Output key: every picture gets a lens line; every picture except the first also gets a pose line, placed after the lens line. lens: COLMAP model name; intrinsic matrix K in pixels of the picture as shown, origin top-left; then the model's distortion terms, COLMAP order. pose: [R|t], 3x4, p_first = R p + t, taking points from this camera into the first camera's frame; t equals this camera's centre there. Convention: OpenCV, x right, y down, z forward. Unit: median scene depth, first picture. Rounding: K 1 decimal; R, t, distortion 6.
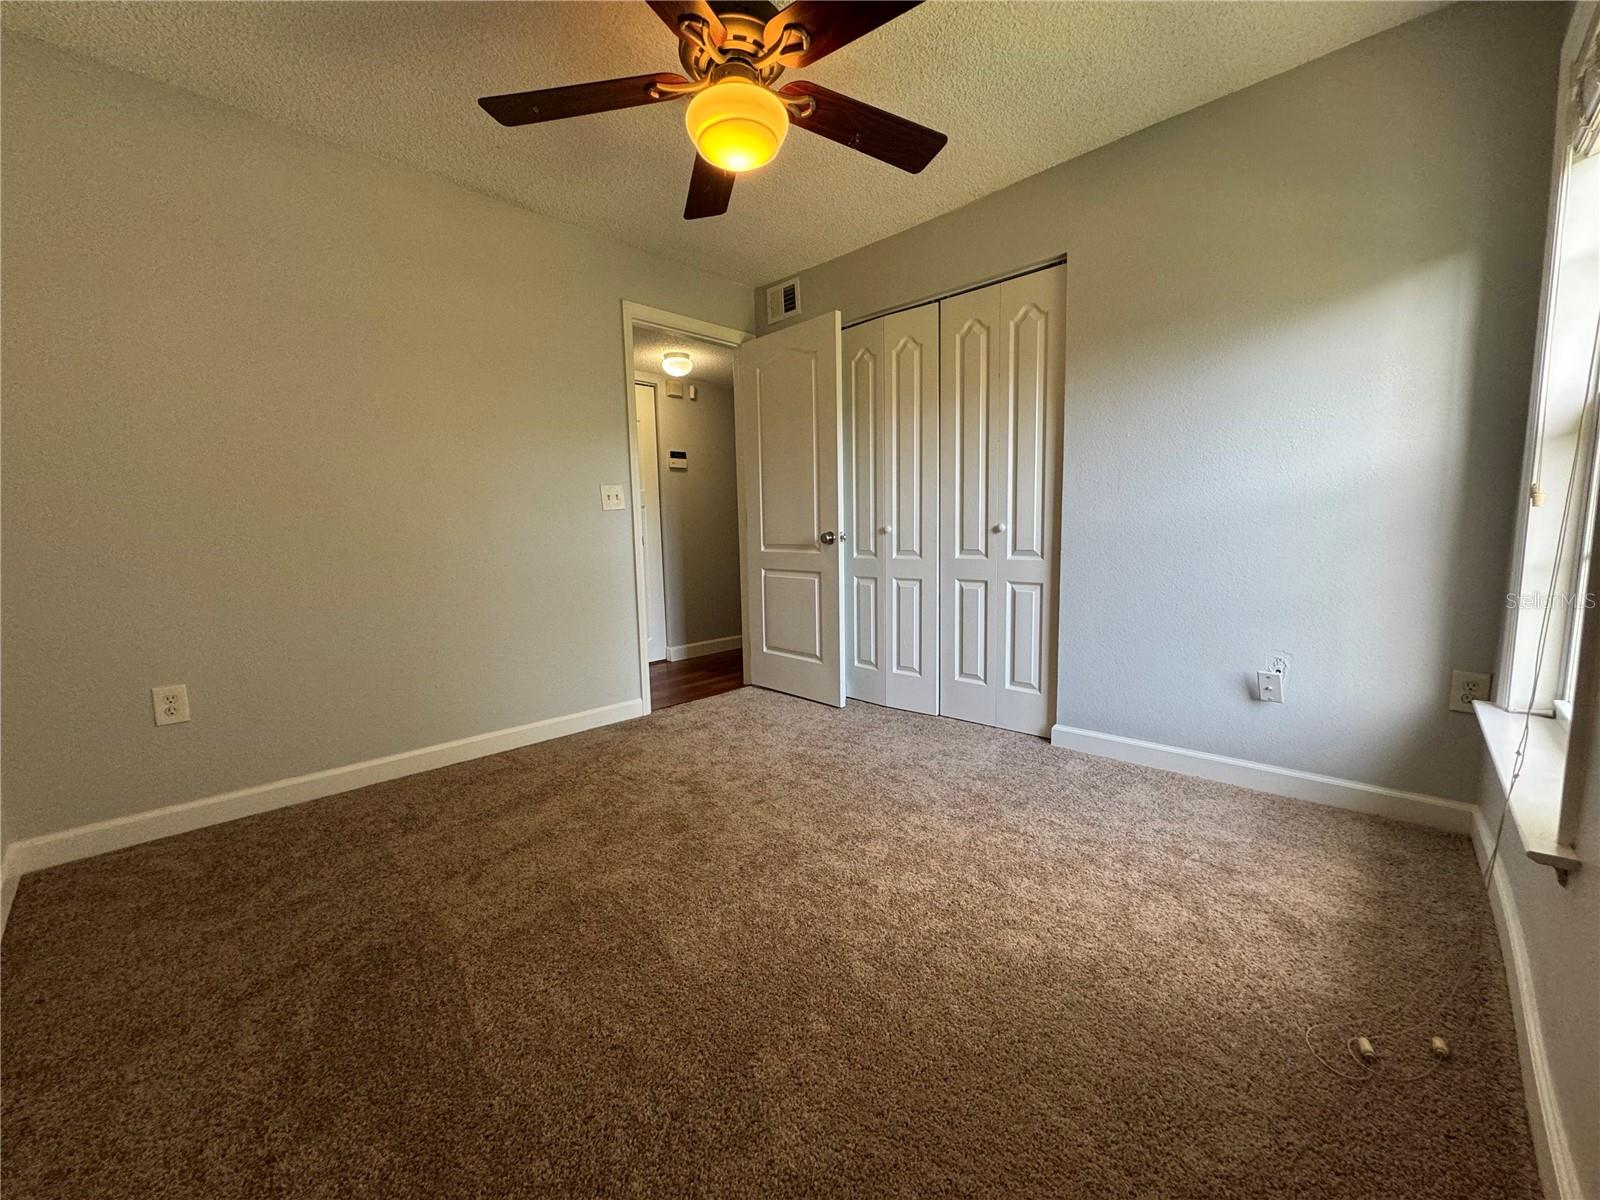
lens RADIAL K [[640.3, 0, 800.0], [0, 640.3, 600.0], [0, 0, 1]] dist [0.001383, 0.000360]
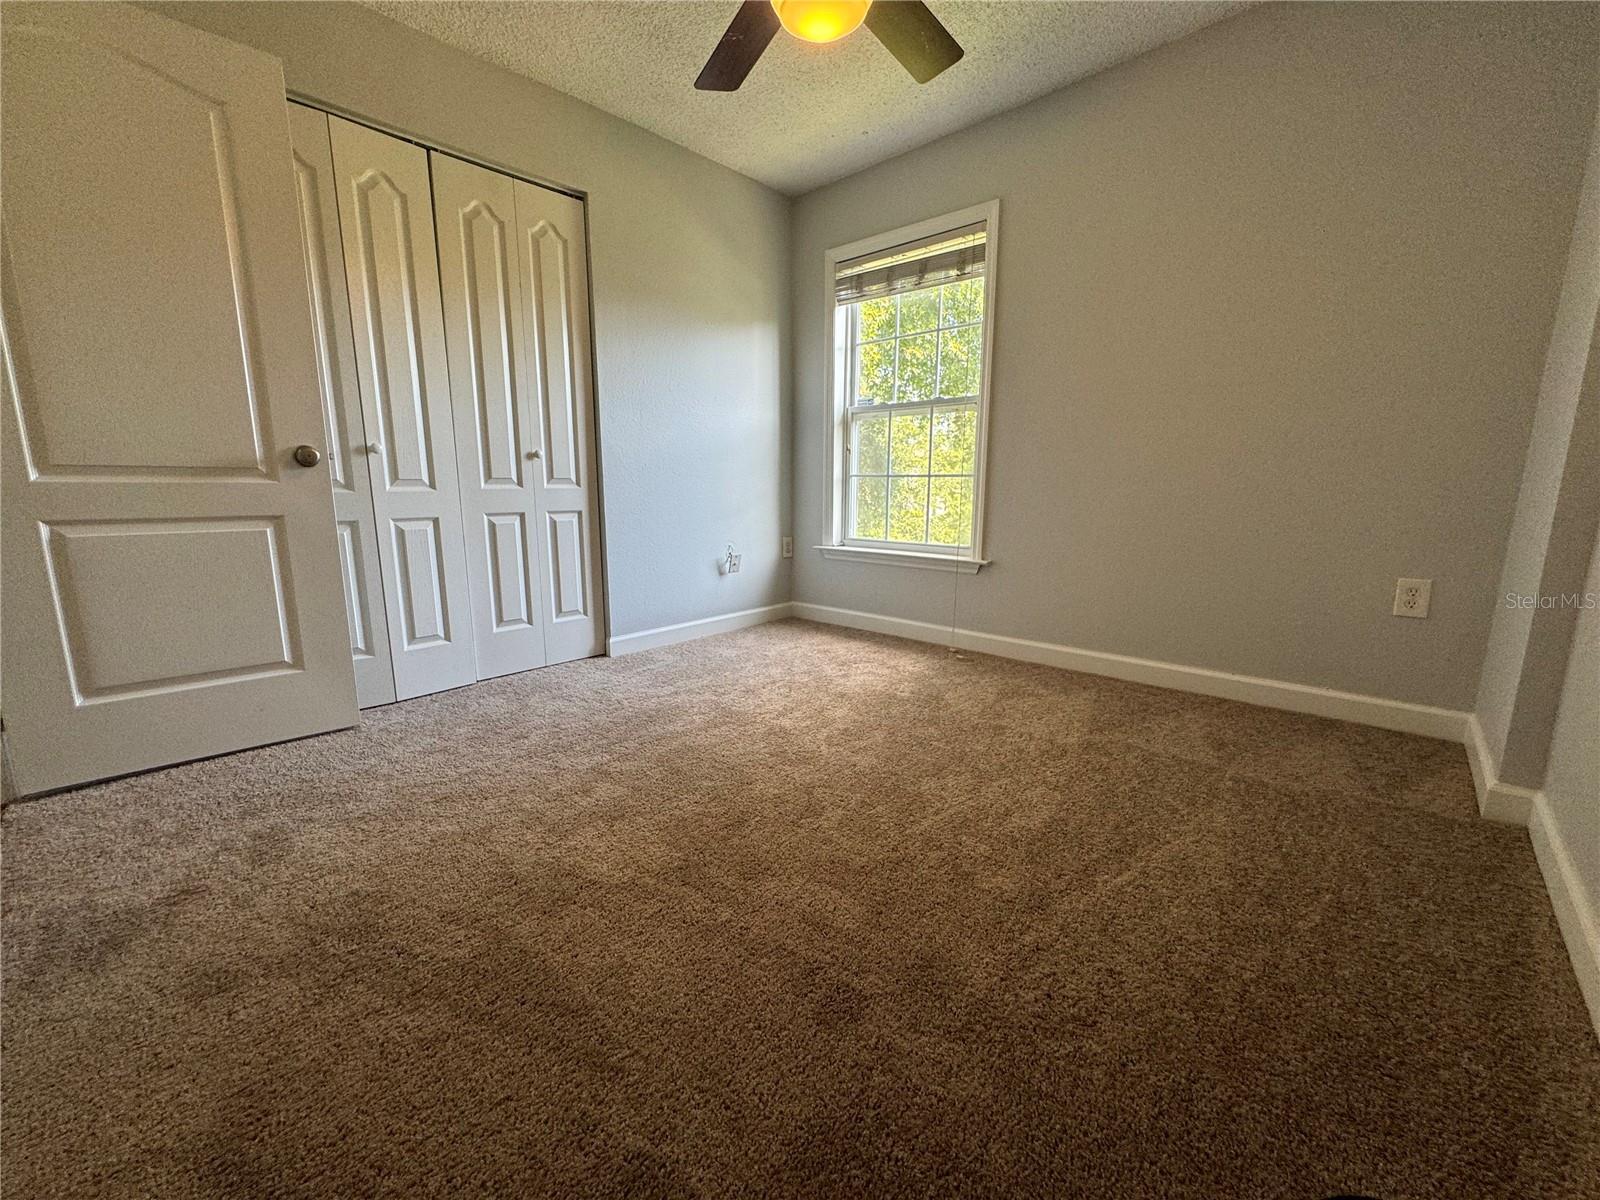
lens RADIAL K [[640.3, 0, 800.0], [0, 640.3, 600.0], [0, 0, 1]] dist [0.001383, 0.000360]
pose [[-0.011571, -0.162083, 0.986709, -0.657448], [0.112826, 0.980262, 0.162347, -0.011783], [-0.993547, 0.113205, 0.006945, 0.633235]]
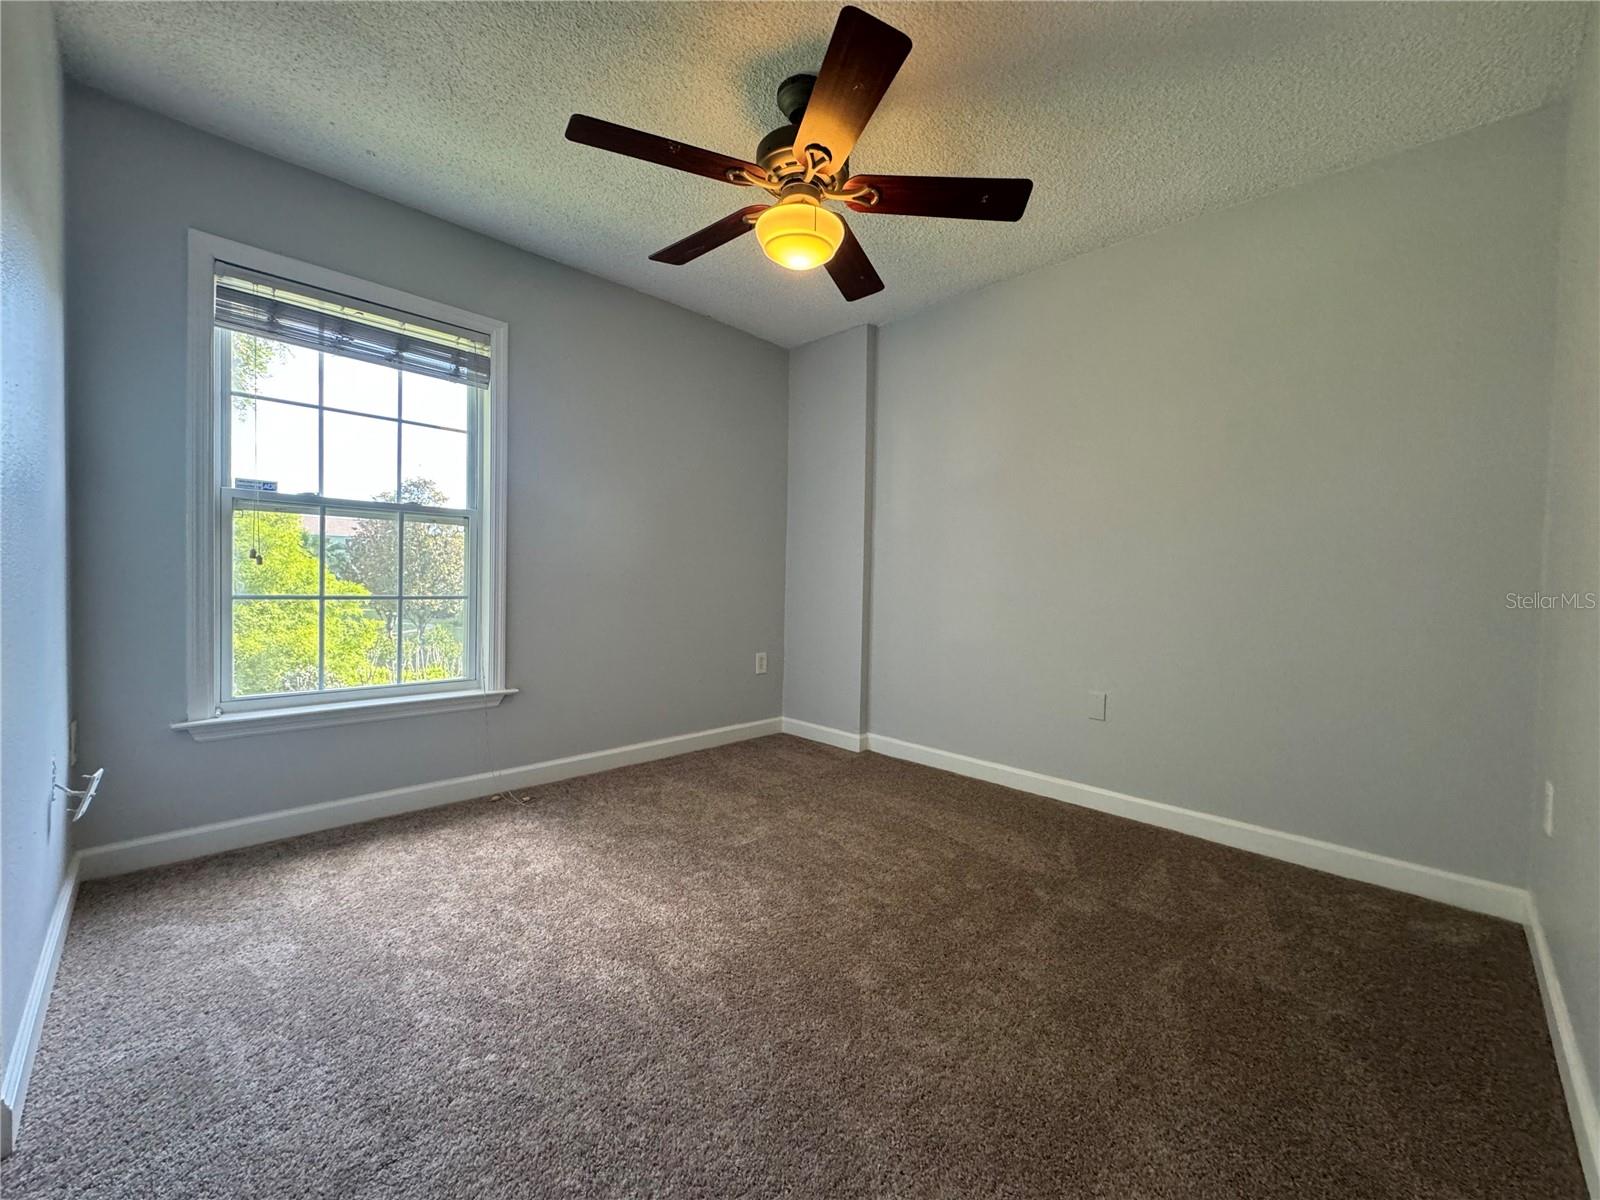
lens RADIAL K [[630.1, 0, 800.0], [0, 630.1, 600.0], [0, 0, 1]] dist [-0.000455, -0.000107]
pose [[-0.999424, 0.003556, 0.033739, -0.068349], [0.008115, 0.990680, 0.135969, -0.131911], [-0.032941, 0.136165, -0.990138, 1.254414]]
